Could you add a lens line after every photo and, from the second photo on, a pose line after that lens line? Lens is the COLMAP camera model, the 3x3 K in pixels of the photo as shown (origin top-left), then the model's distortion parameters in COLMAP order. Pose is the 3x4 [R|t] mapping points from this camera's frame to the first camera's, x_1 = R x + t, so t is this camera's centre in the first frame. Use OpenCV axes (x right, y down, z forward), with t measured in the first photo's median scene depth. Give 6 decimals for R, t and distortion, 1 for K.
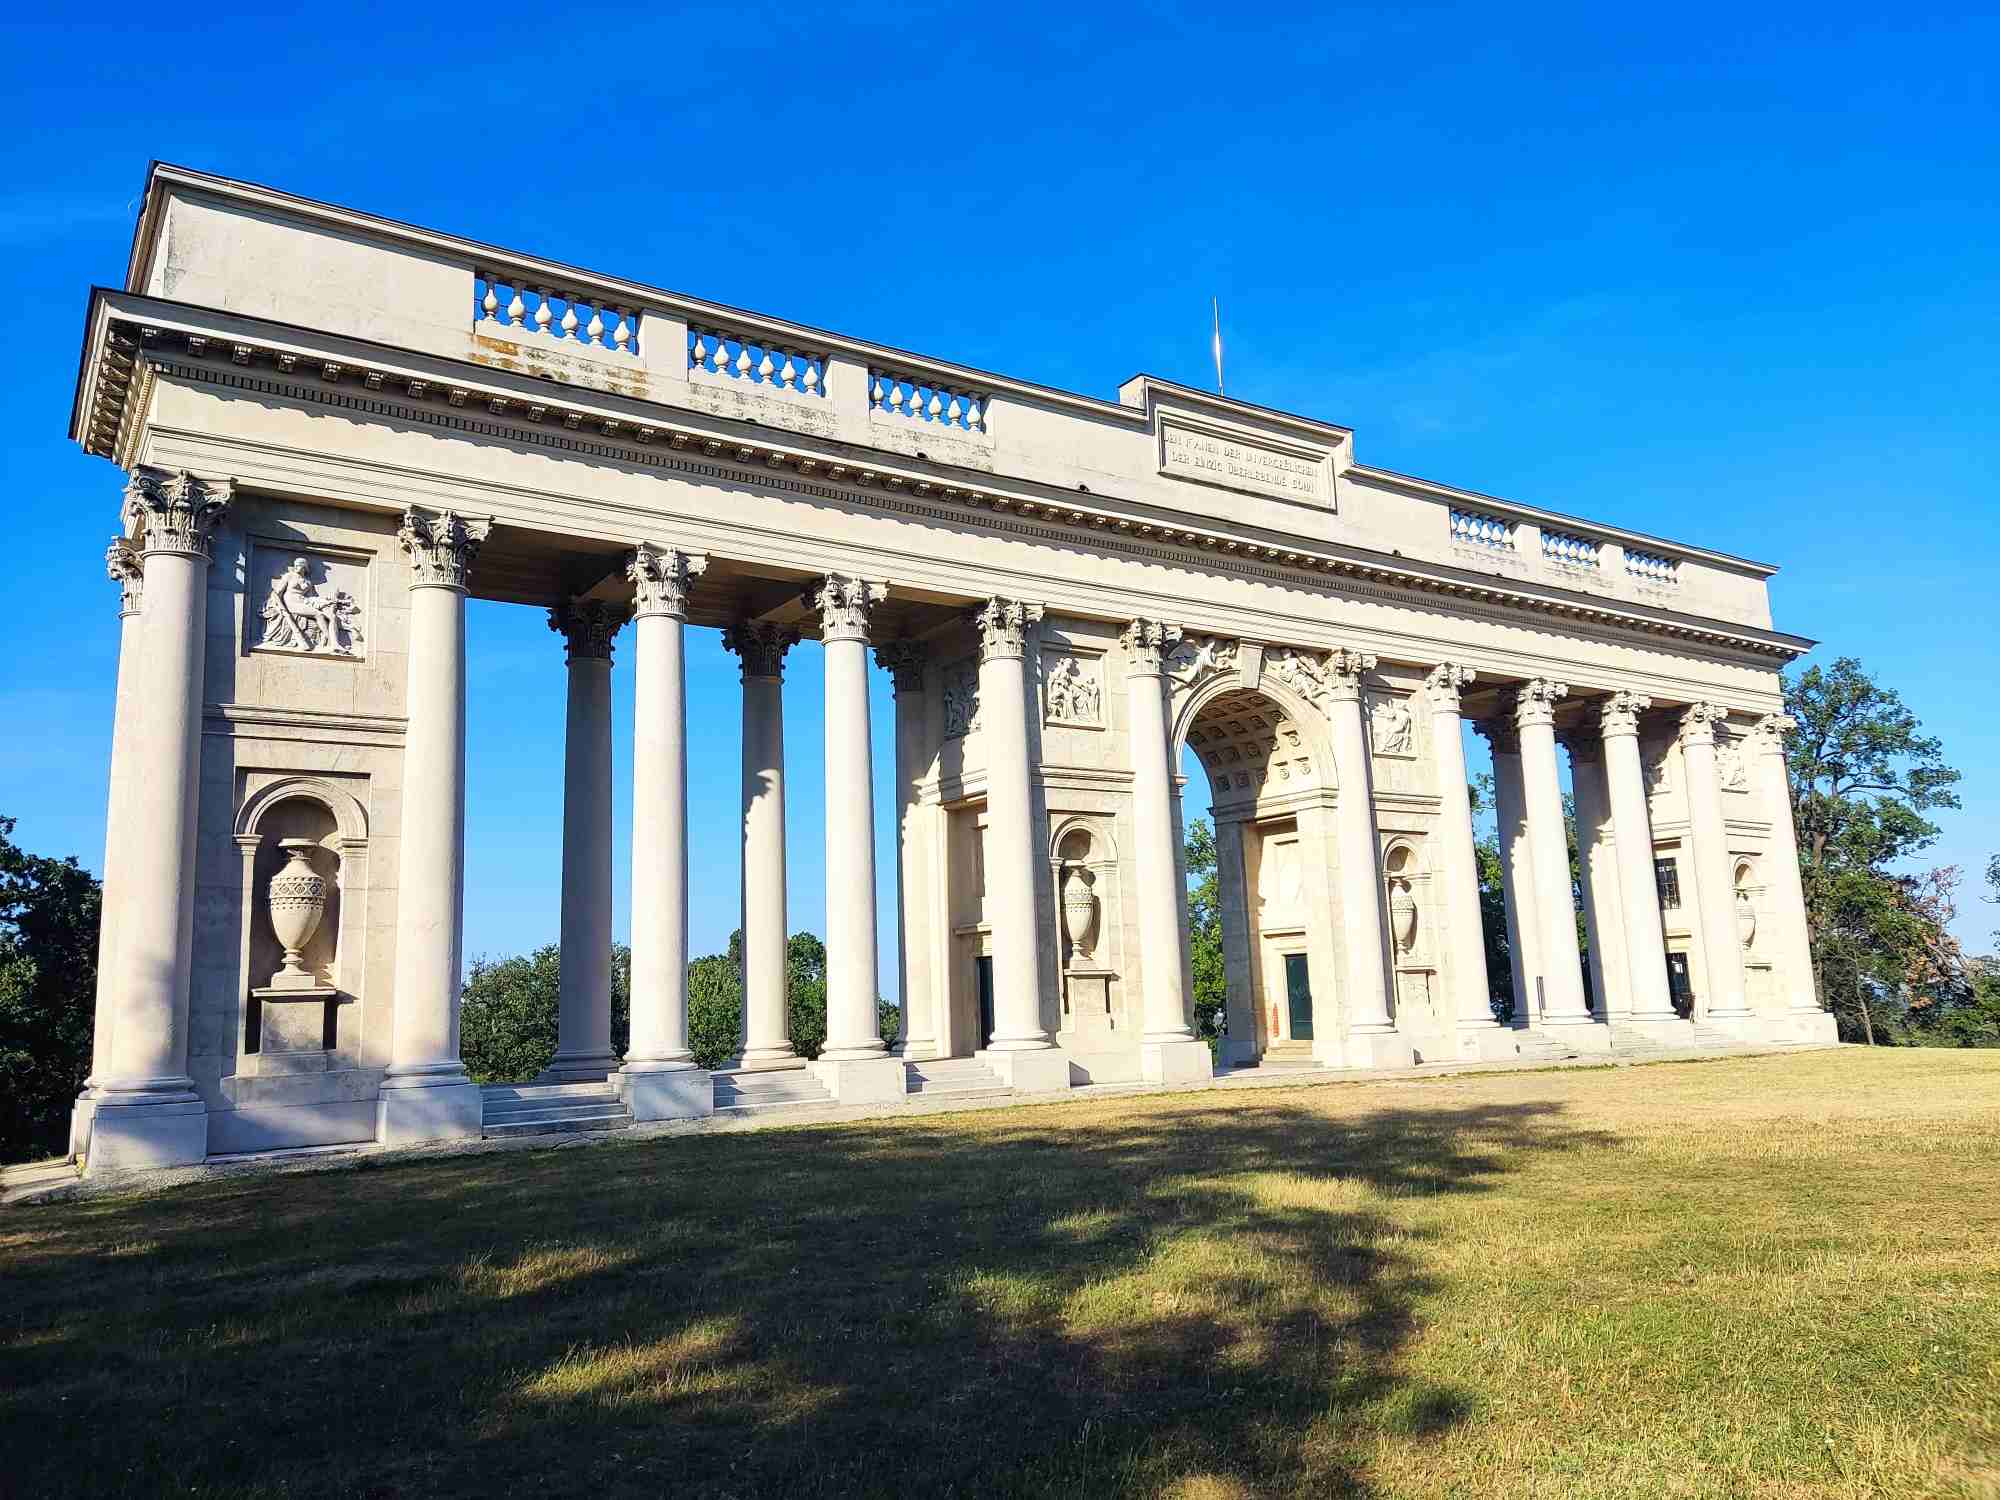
lens RADIAL K [[1476.3, 0, 994.1], [0, 1476.3, 765.3], [0, 0, 1]] dist [0.066028, -0.000643]
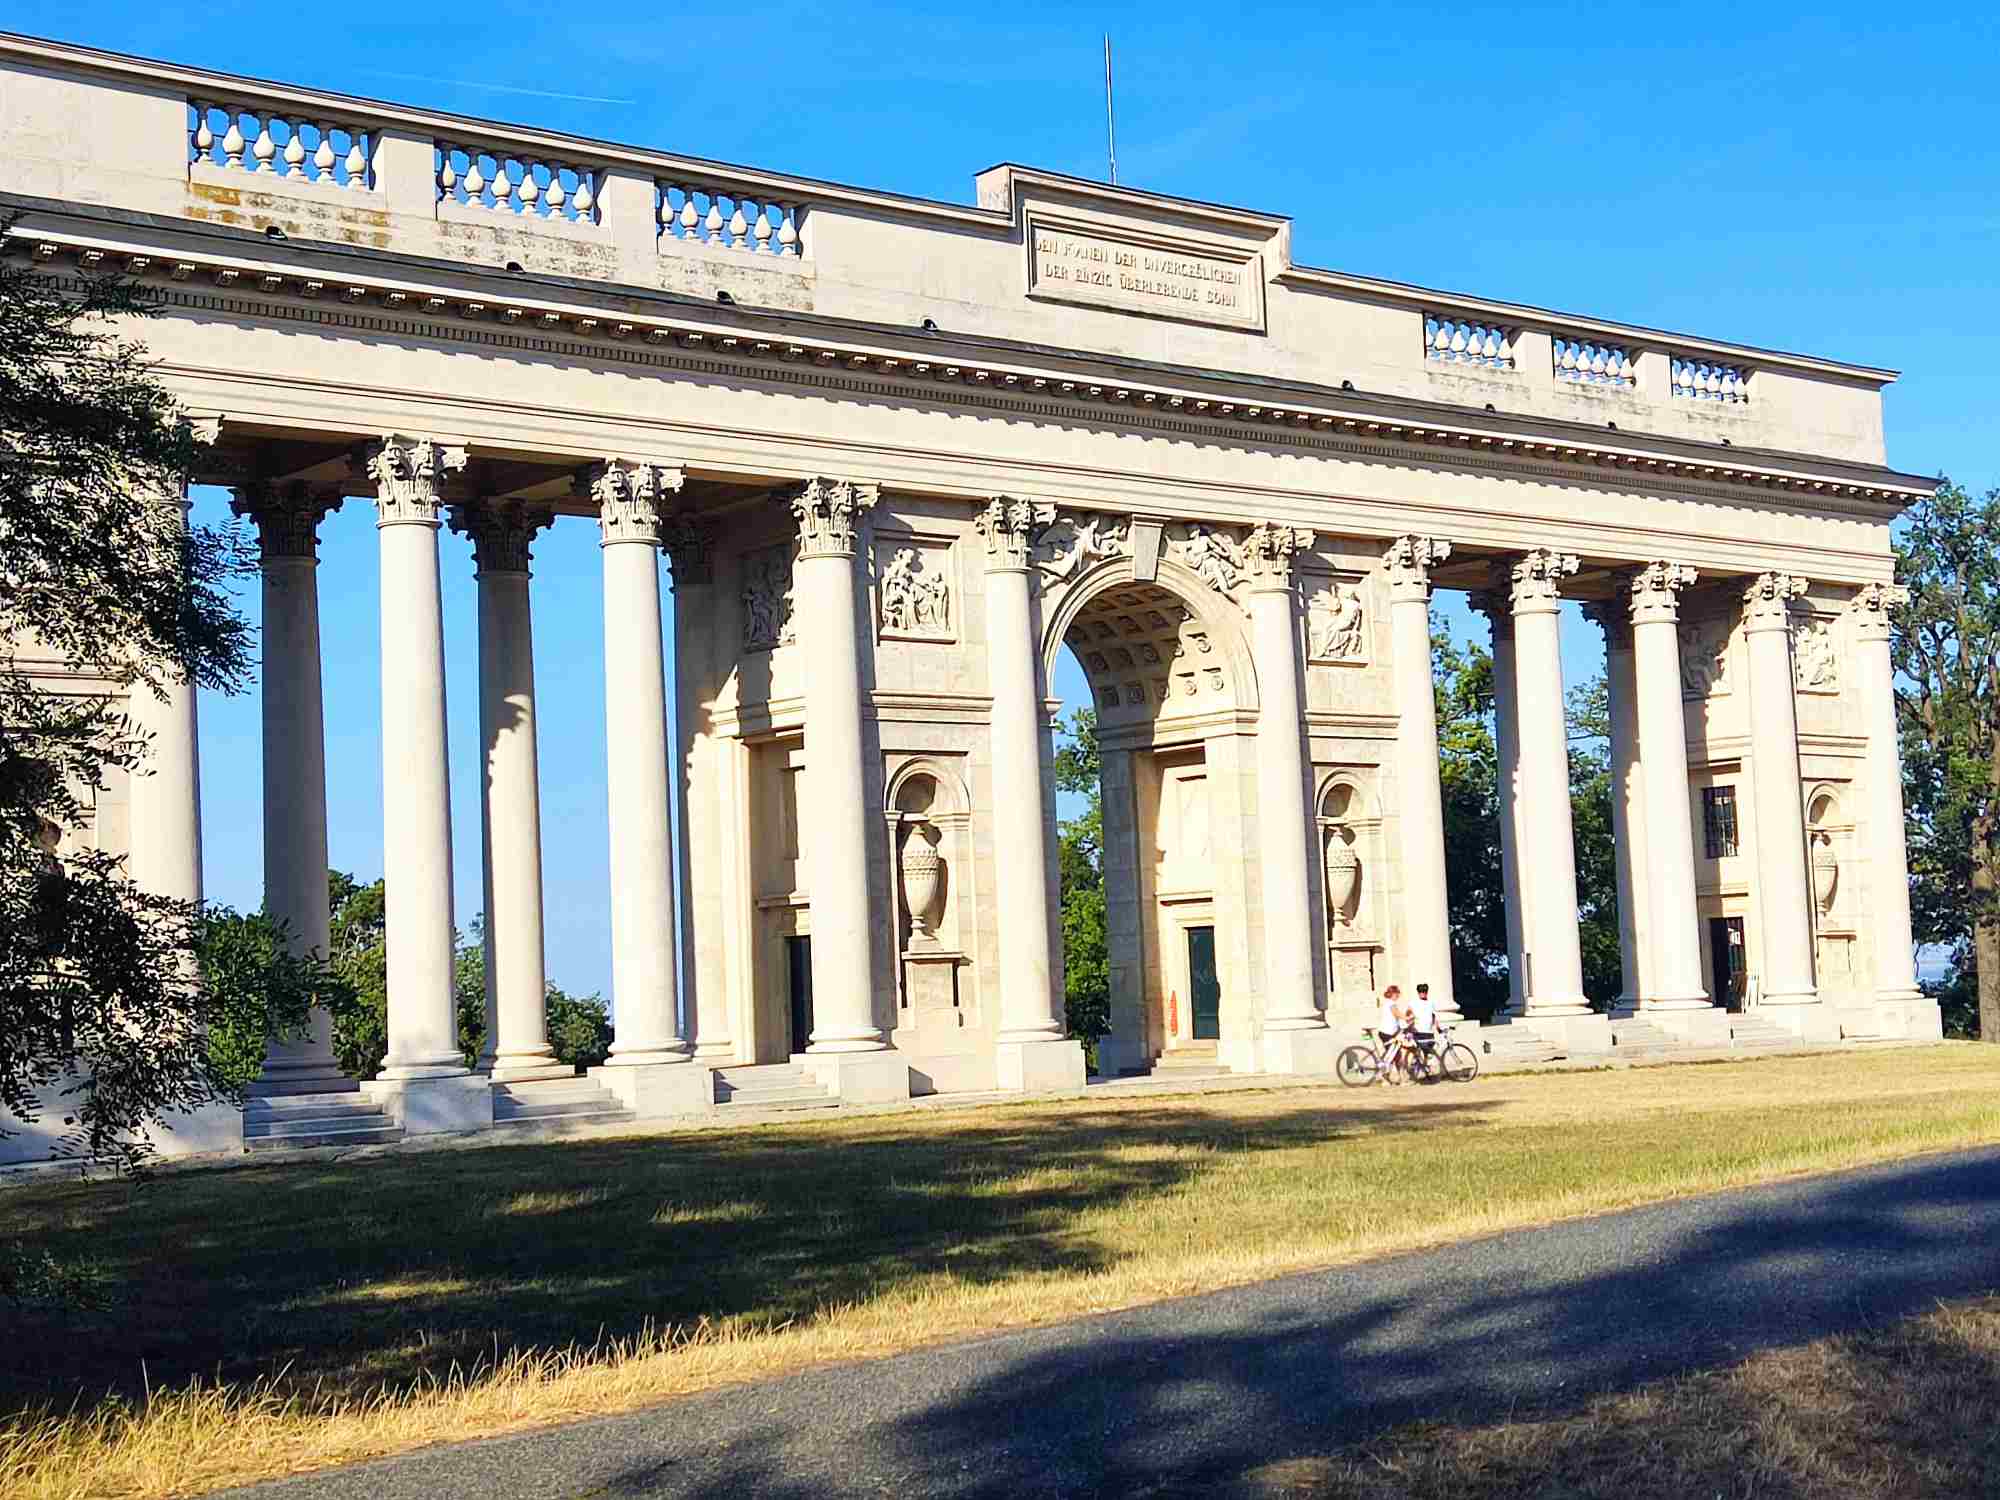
lens RADIAL K [[2973.7, 0, 991.7], [0, 2973.7, 756.0], [0, 0, 1]] dist [0.133244, 0.000000]
pose [[0.994977, 0.001606, 0.100096, -0.055732], [-0.009574, 0.996815, 0.079176, -0.080225], [-0.099650, -0.079737, 0.991823, -0.496784]]
